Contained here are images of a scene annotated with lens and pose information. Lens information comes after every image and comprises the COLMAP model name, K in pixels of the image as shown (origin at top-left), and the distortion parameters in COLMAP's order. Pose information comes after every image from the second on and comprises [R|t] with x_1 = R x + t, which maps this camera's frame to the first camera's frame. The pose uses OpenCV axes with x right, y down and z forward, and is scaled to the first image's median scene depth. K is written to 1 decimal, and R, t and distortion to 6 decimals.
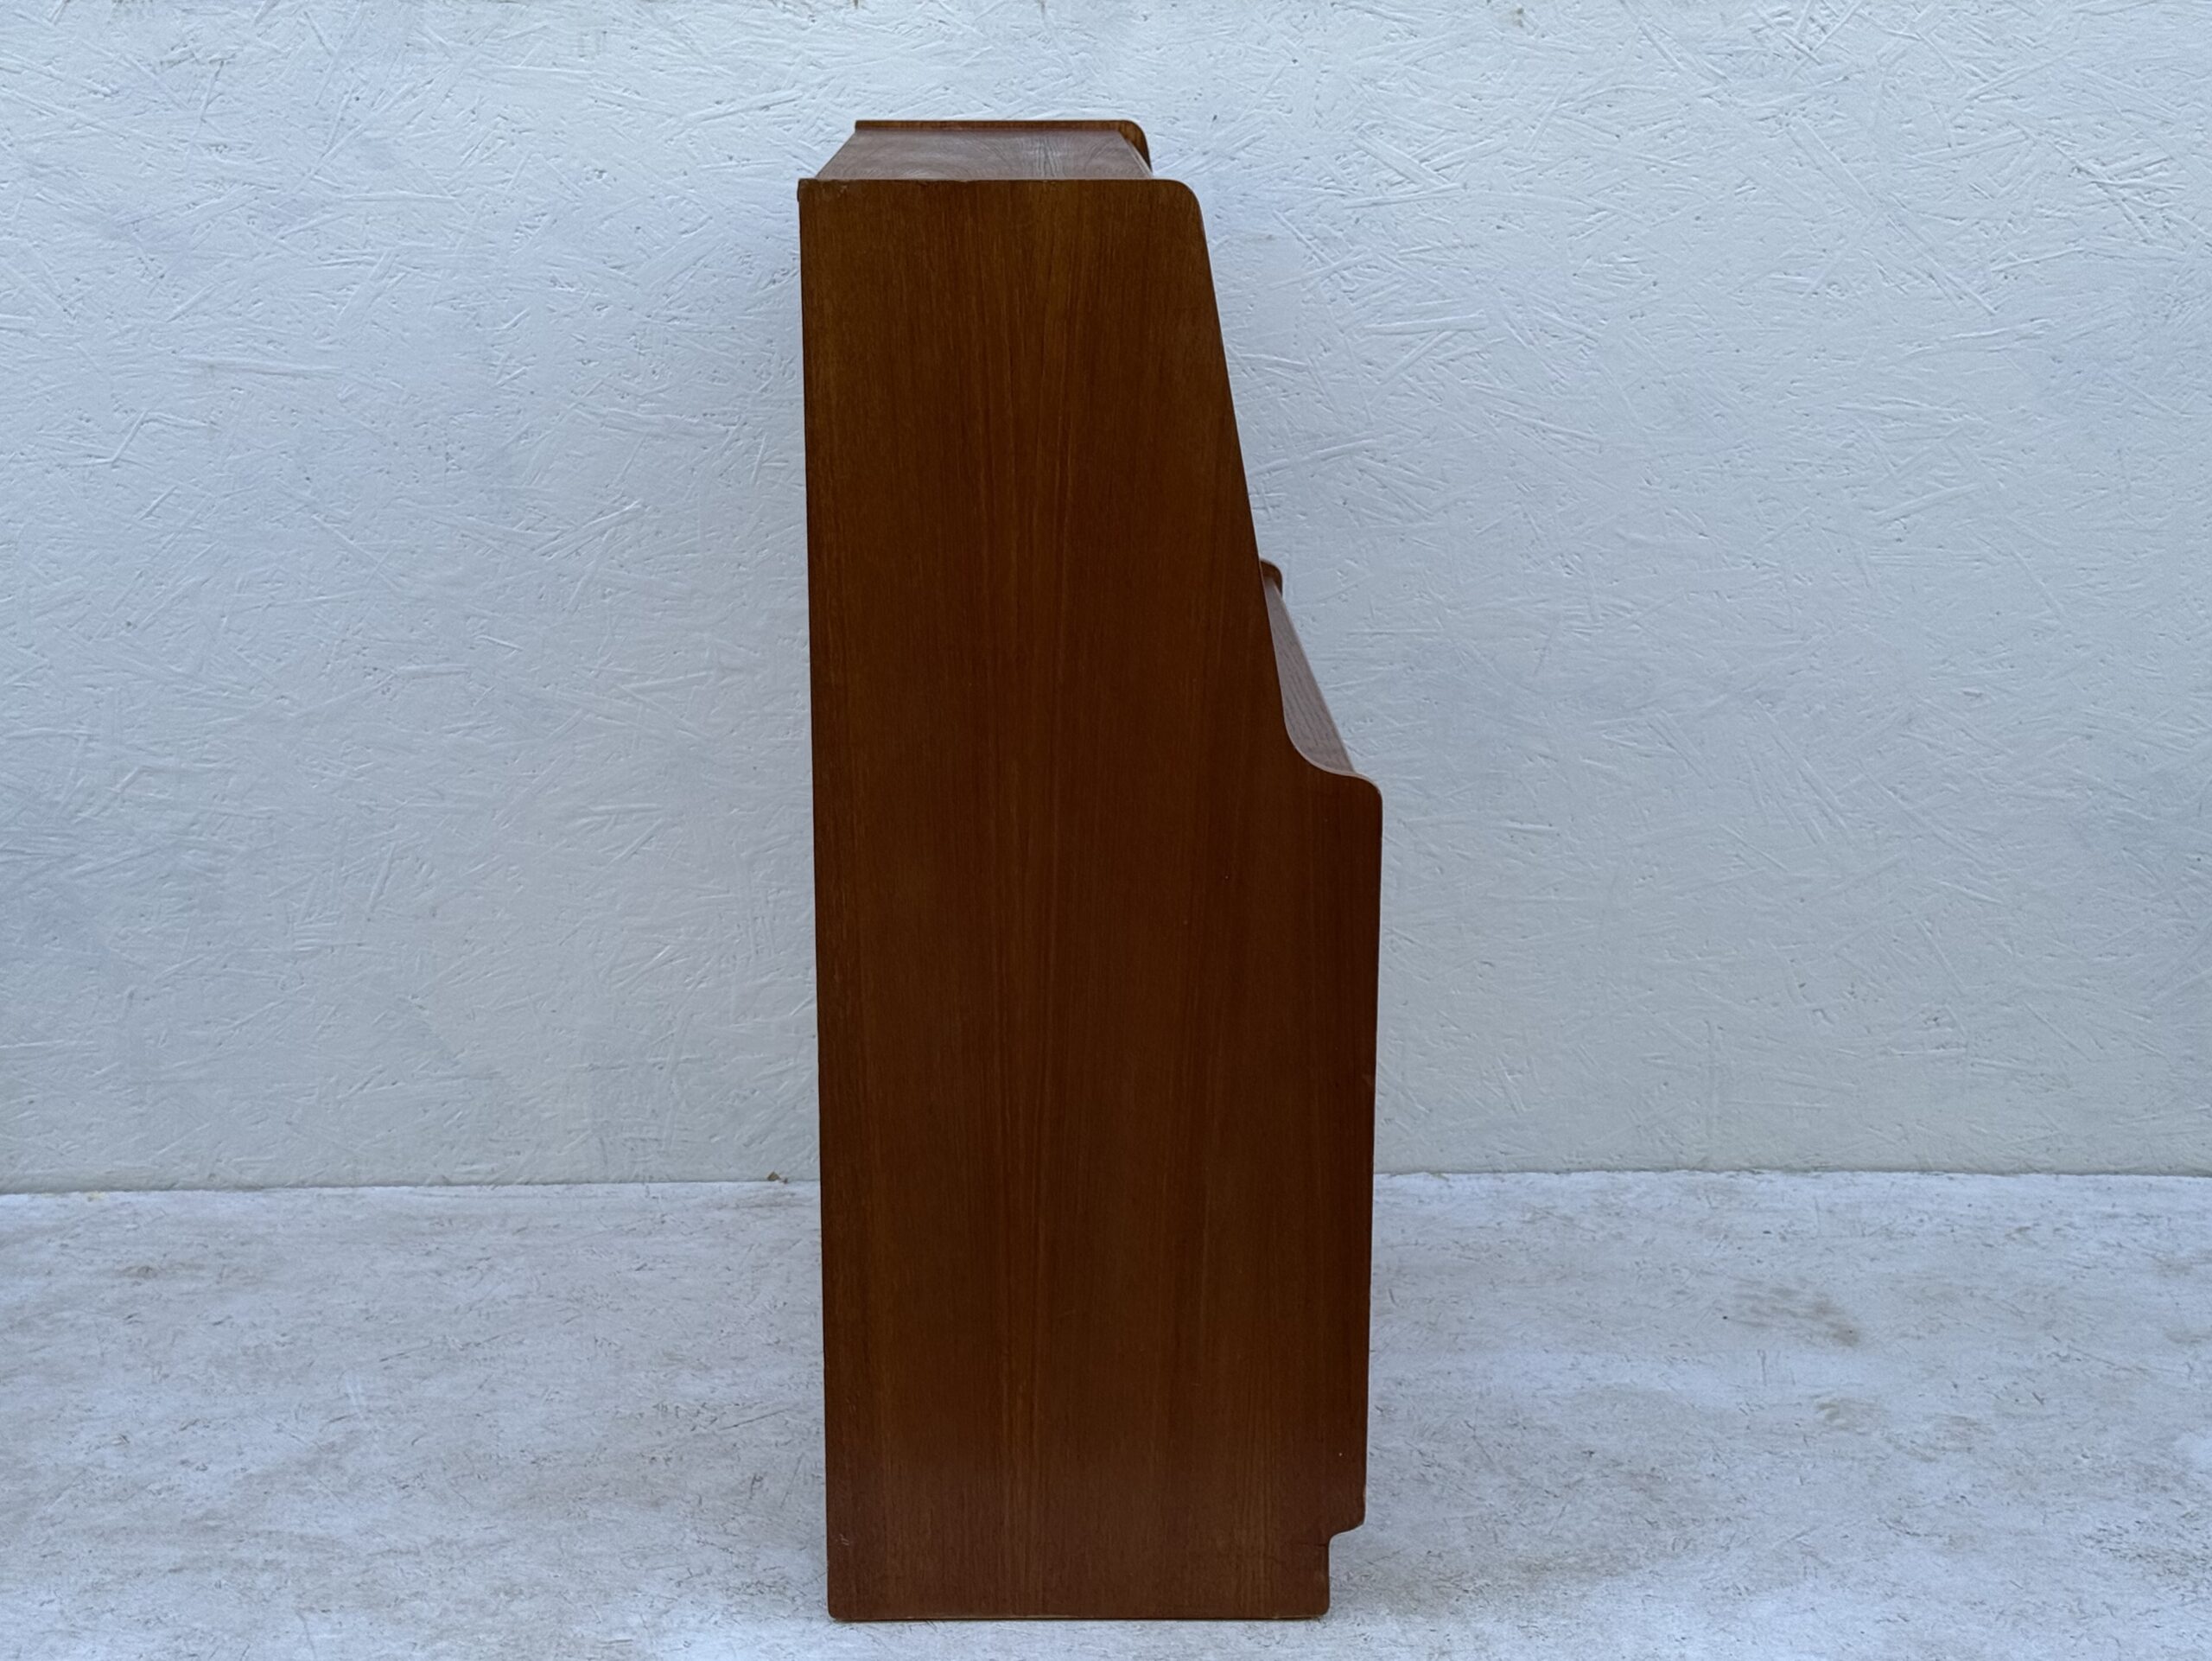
lens RADIAL K [[3147.4, 0, 1049.7], [0, 3147.4, 898.7], [0, 0, 1]] dist [0.105764, 0.000000]
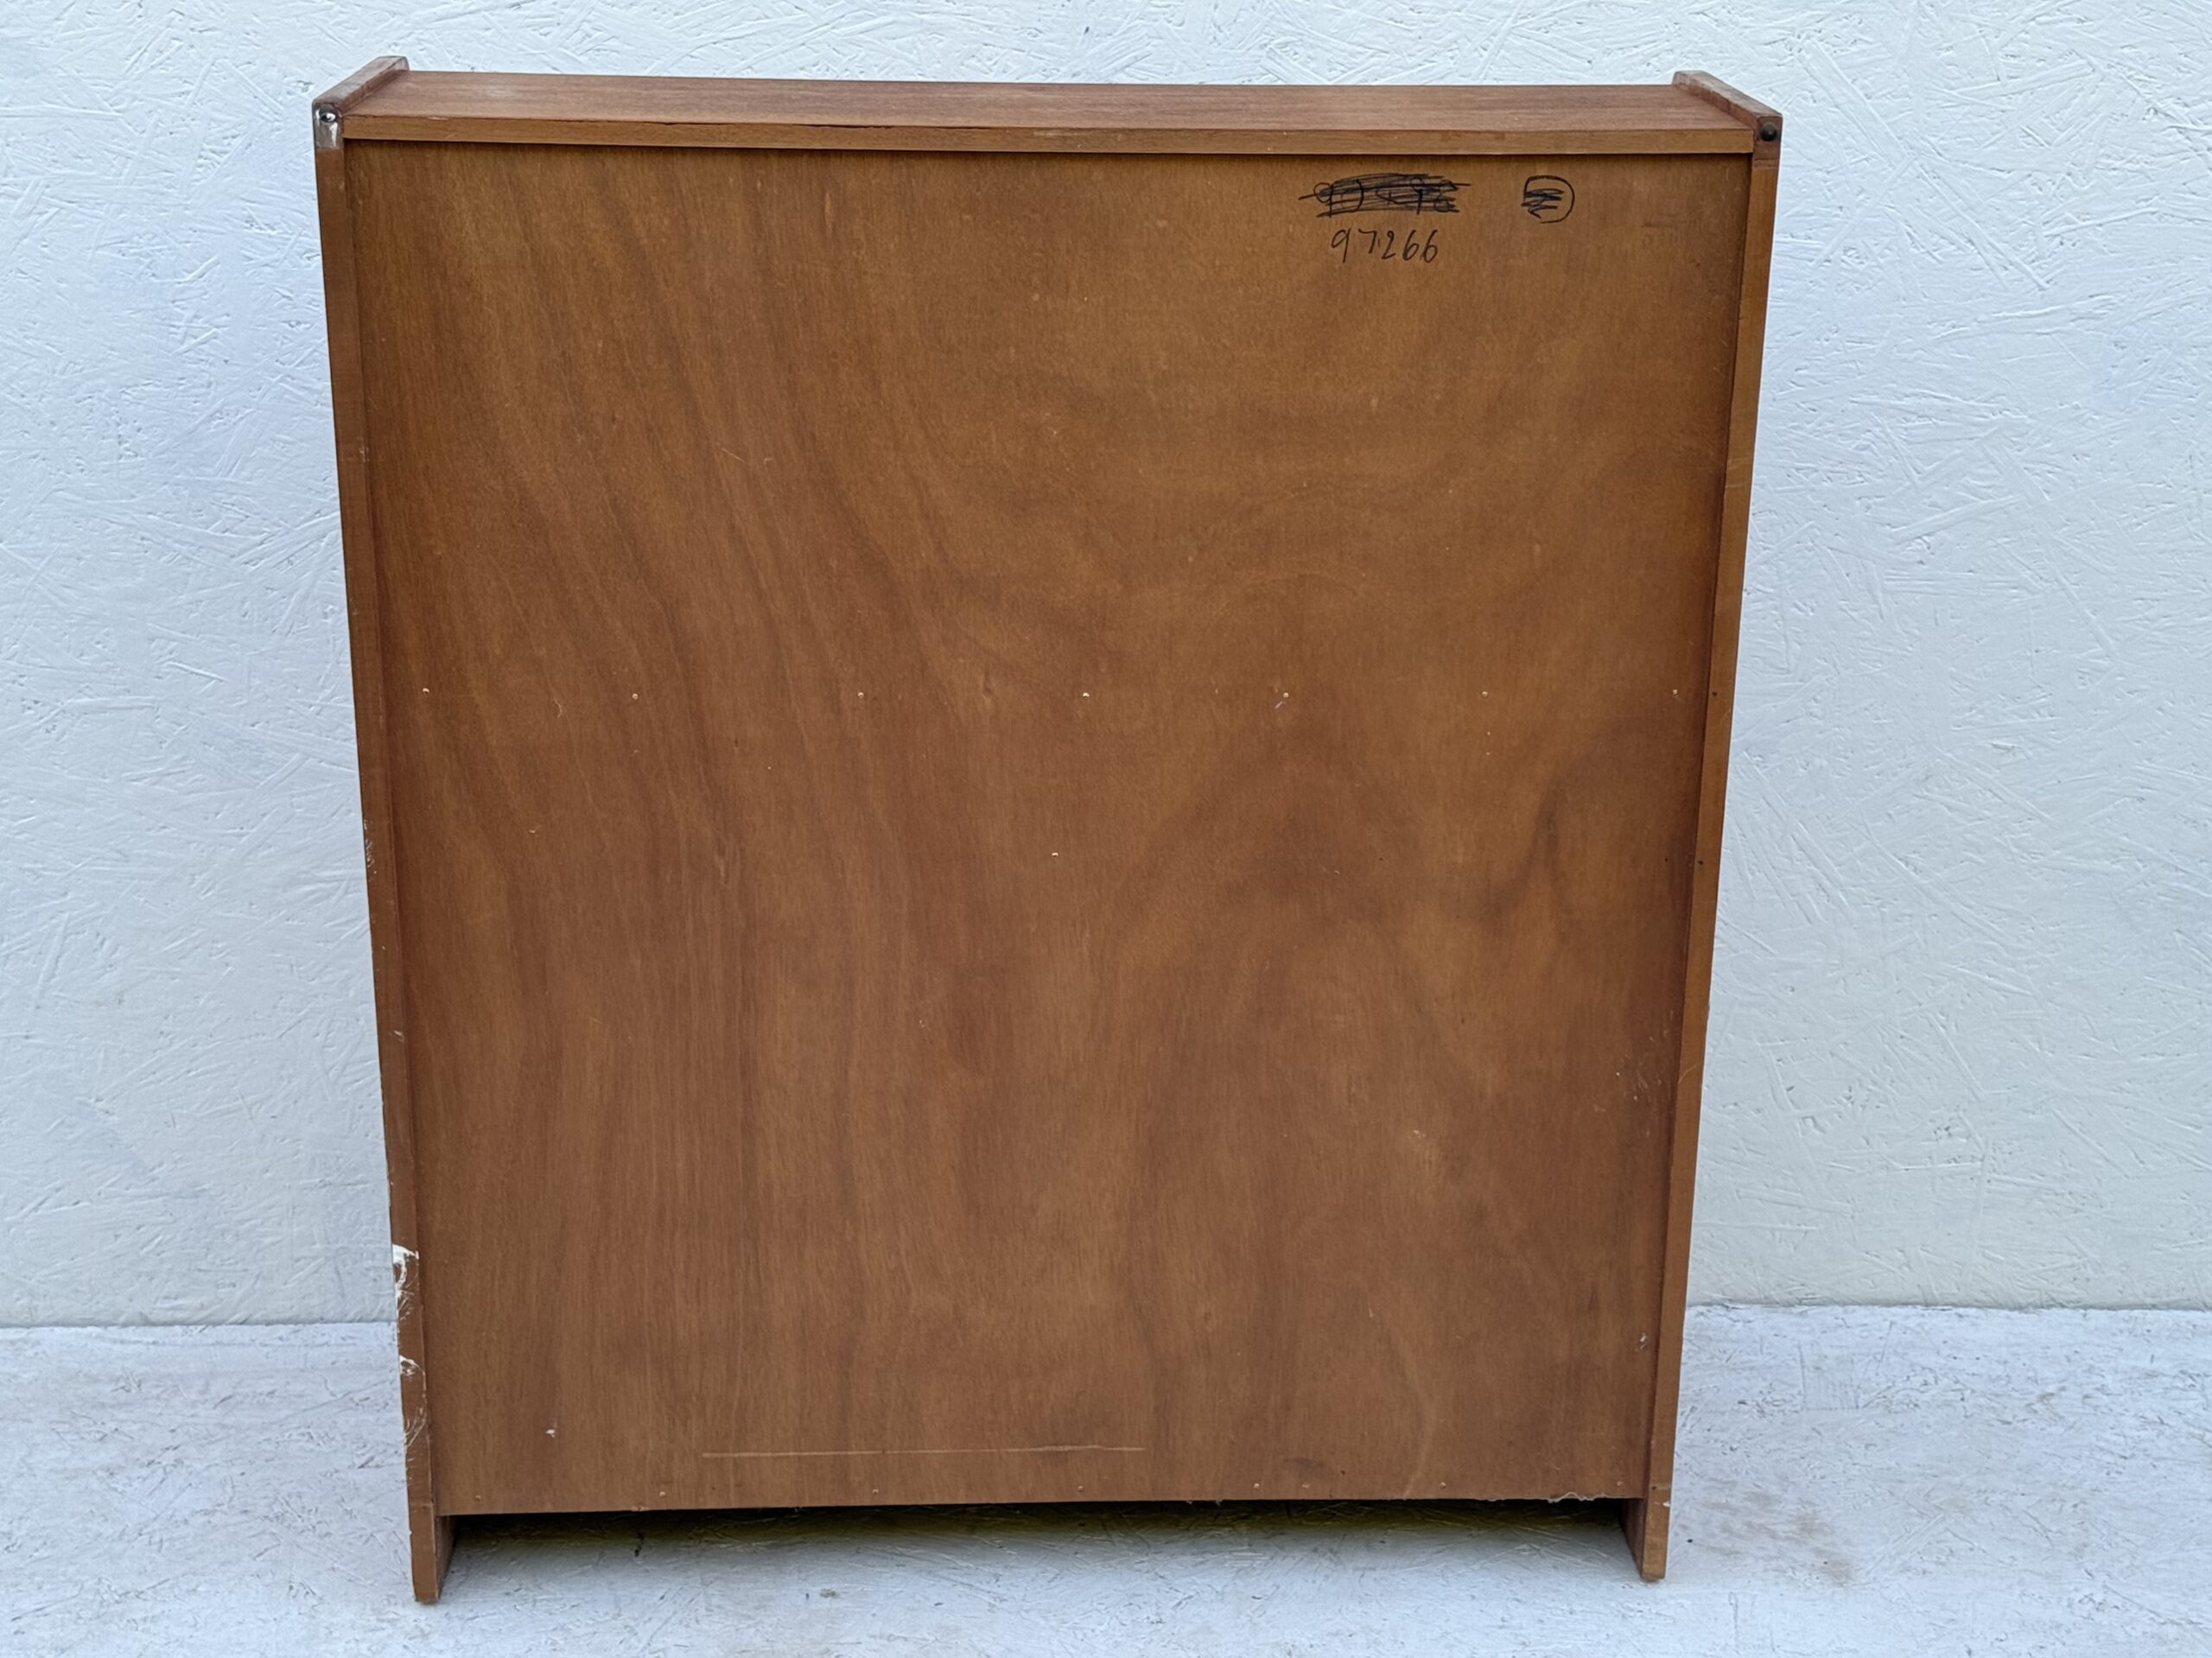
lens RADIAL K [[3147.0, 0, 1120.7], [0, 3147.0, 878.0], [0, 0, 1]] dist [0.105764, 0.000000]
pose [[0.999480, 0.006634, 0.031563, 0.036171], [-0.009027, 0.997044, 0.076296, -0.093111], [-0.030964, -0.076541, 0.996585, 0.186388]]
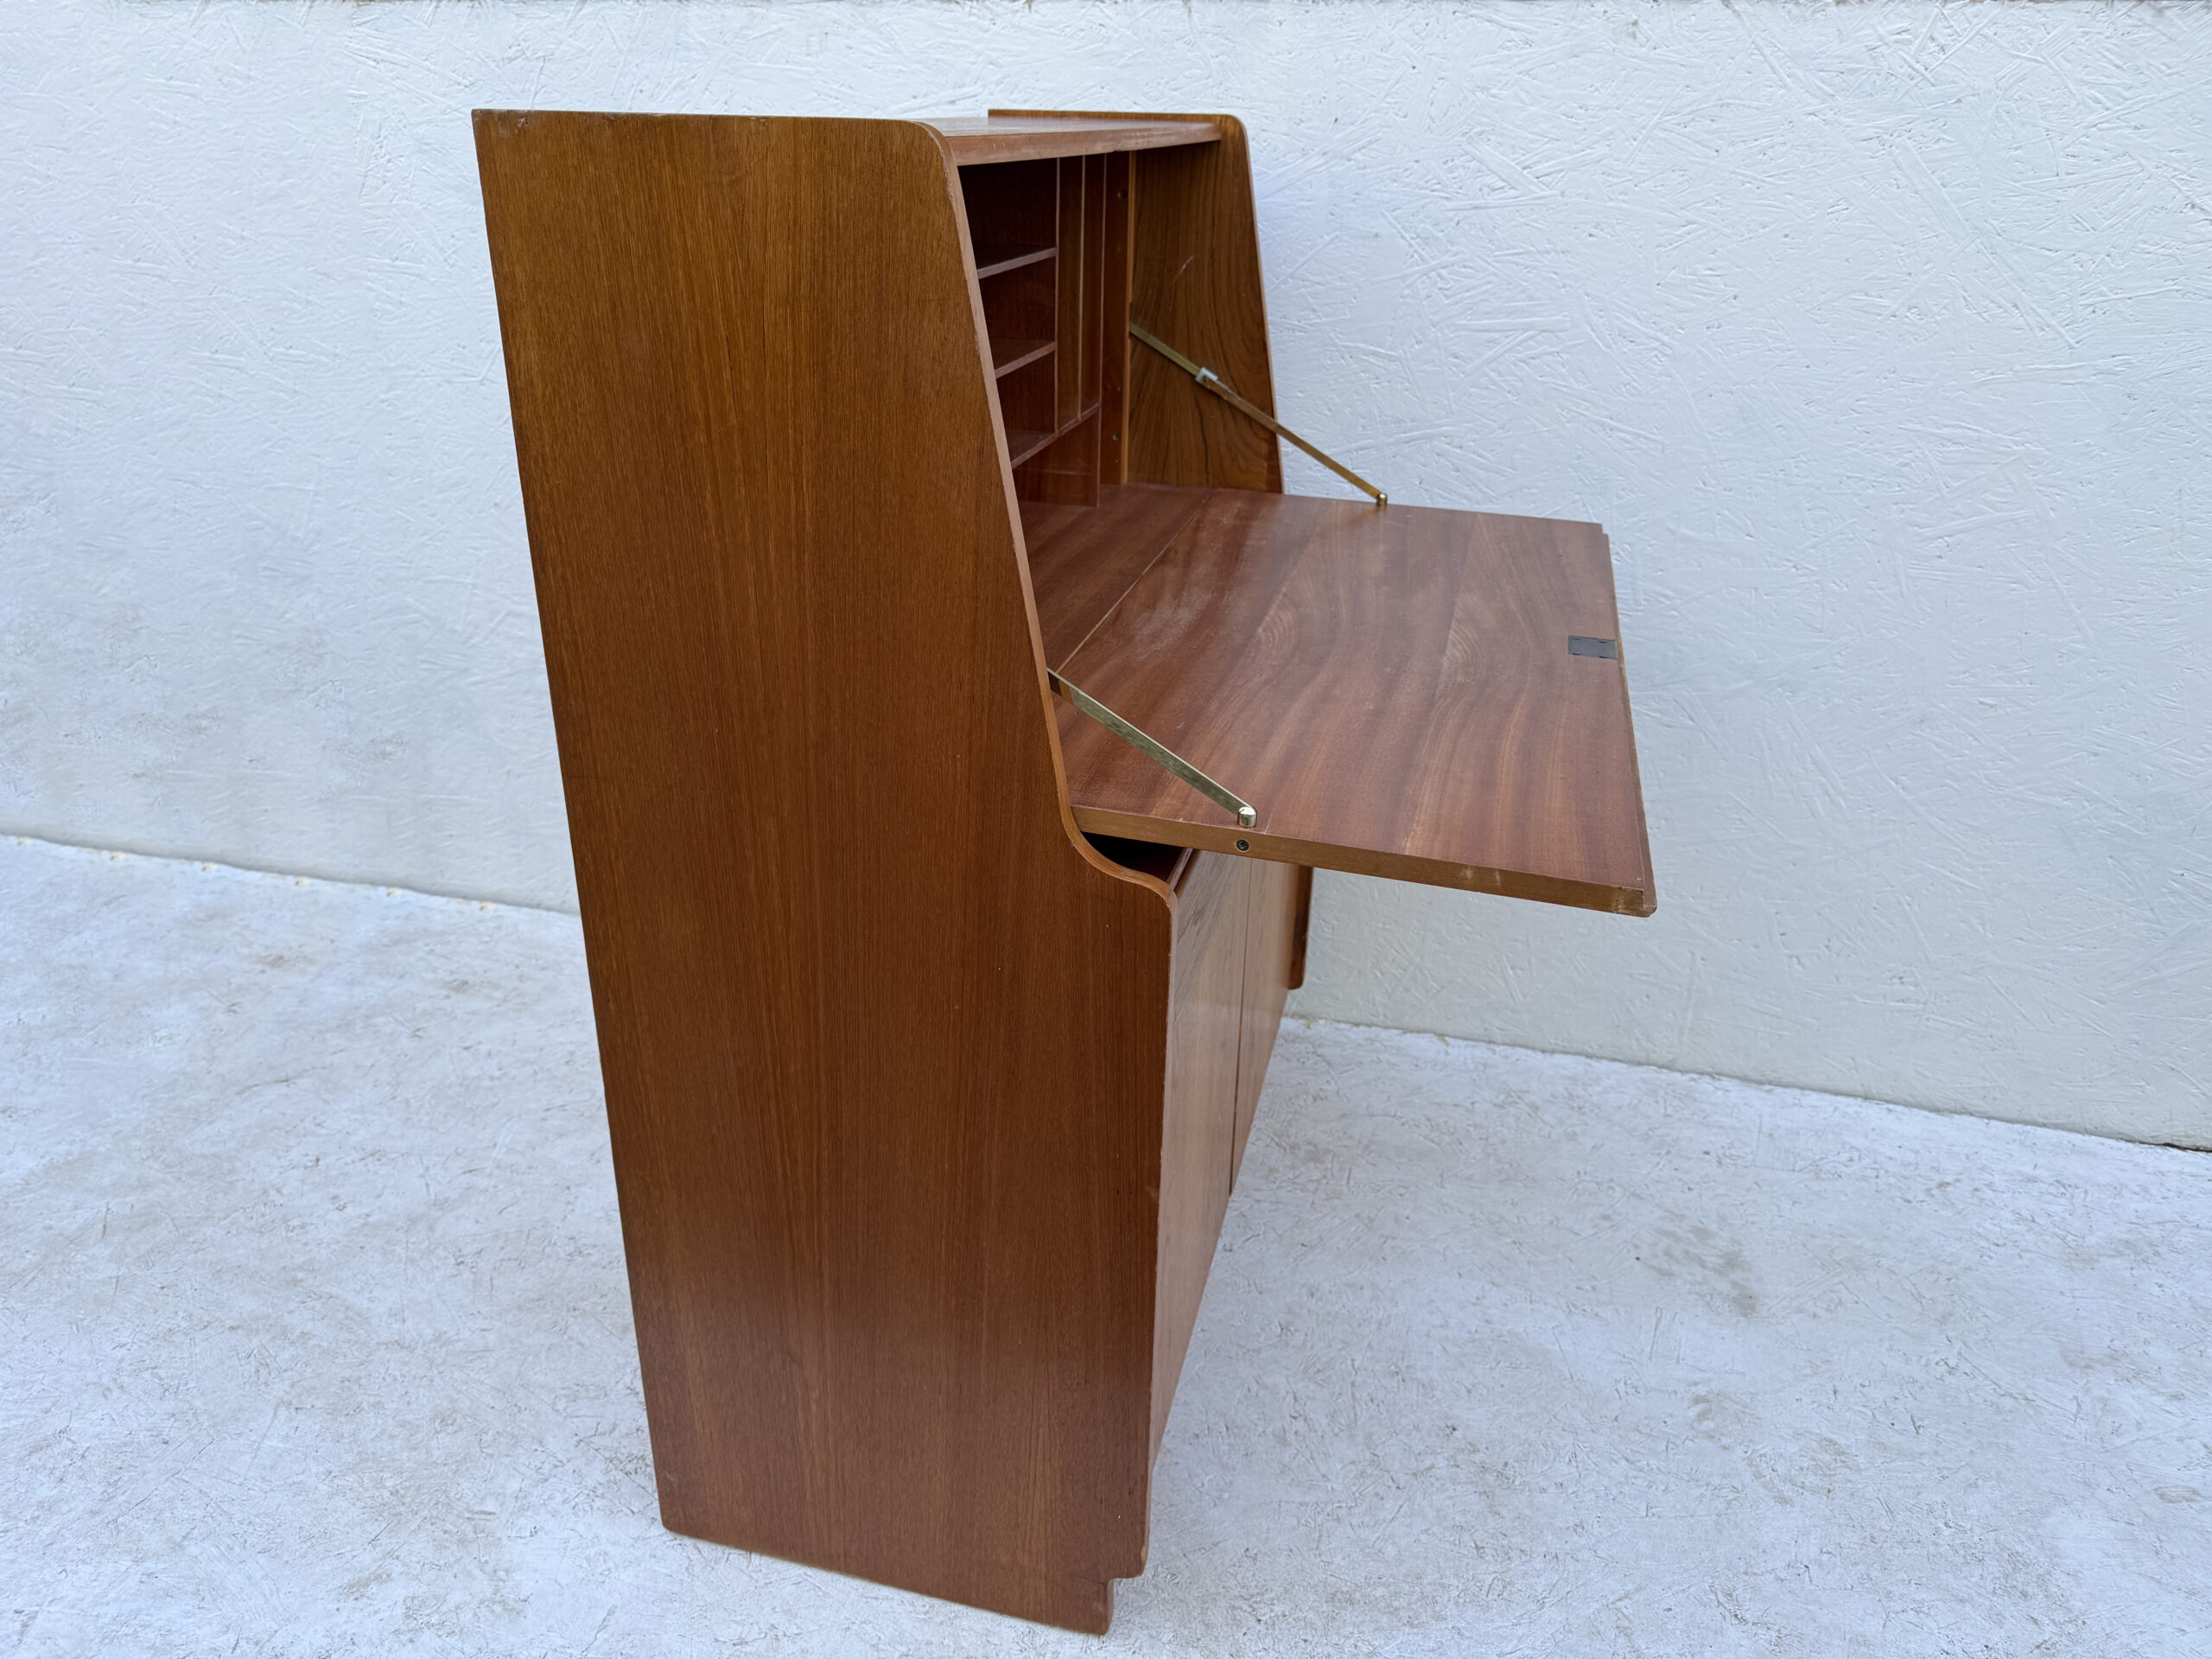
lens RADIAL K [[1529.4, 0, 1103.6], [0, 1529.4, 833.1], [0, 0, 1]] dist [0.012133, -0.018166]
pose [[0.965929, 0.128829, -0.224466, 0.123364], [-0.091284, 0.981154, 0.170305, -0.084428], [0.242176, -0.144013, 0.959485, 0.422739]]
